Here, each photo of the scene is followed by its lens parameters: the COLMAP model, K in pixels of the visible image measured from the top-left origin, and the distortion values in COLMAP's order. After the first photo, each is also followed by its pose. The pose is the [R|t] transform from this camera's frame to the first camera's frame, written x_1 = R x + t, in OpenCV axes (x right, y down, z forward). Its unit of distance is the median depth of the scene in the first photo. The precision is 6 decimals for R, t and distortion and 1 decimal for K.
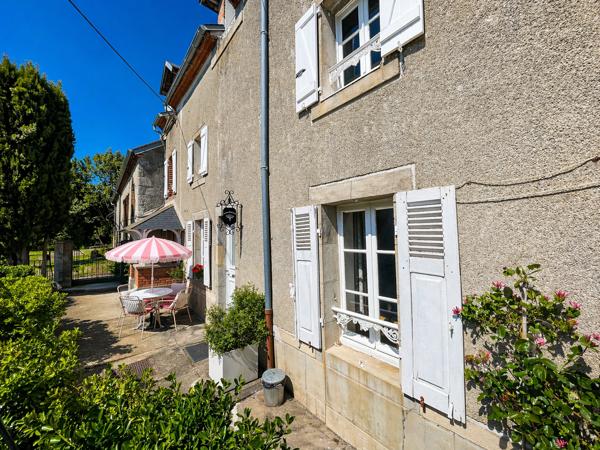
lens RADIAL K [[244.6, 0, 302.8], [0, 244.6, 224.3], [0, 0, 1]] dist [0.000608, 0.000060]
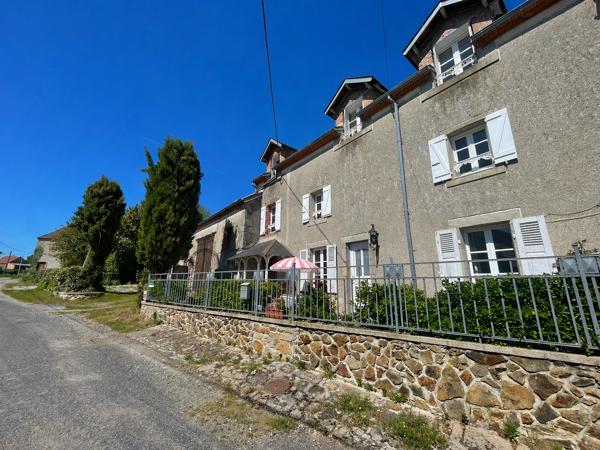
lens RADIAL K [[244.6, 0, 298.1], [0, 244.6, 226.9], [0, 0, 1]] dist [0.000608, 0.000060]
pose [[0.999578, 0.028799, -0.003800, -1.235025], [-0.028973, 0.978990, -0.201838, 0.351564], [-0.002092, 0.201863, 0.979411, -0.944969]]
